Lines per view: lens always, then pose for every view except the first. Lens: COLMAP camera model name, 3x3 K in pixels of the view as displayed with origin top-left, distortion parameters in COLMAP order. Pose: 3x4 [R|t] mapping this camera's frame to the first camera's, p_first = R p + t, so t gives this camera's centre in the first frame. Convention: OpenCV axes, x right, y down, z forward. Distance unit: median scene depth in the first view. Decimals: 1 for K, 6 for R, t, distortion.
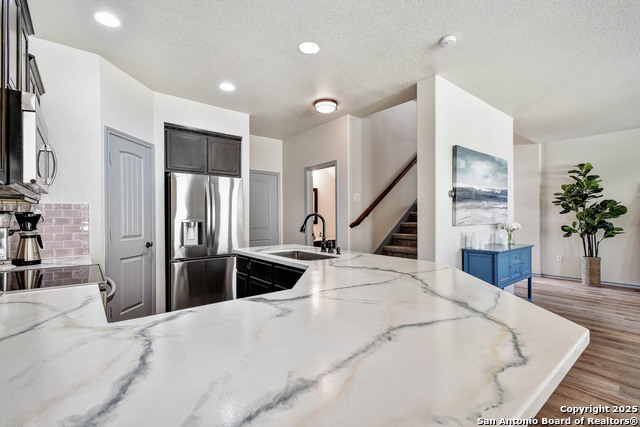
lens RADIAL K [[287.2, 0, 311.0], [0, 287.2, 217.6], [0, 0, 1]] dist [0.008534, -0.007960]
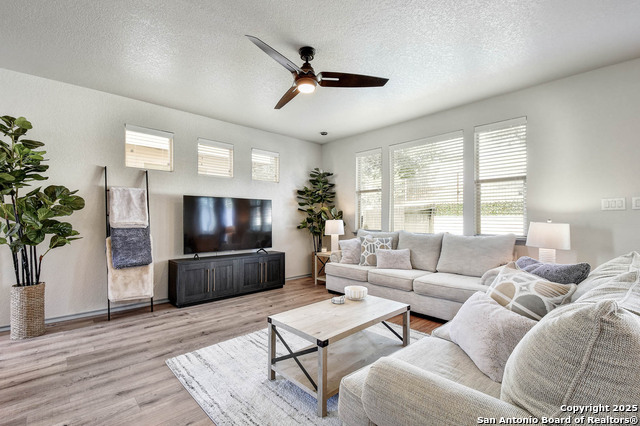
lens RADIAL K [[287.2, 0, 317.9], [0, 287.2, 218.3], [0, 0, 1]] dist [0.008534, -0.007960]
pose [[-0.086368, 0.008192, 0.996230, 0.381258], [-0.003394, 0.999958, -0.008517, 0.011186], [-0.996257, -0.004117, -0.086337, 0.505456]]
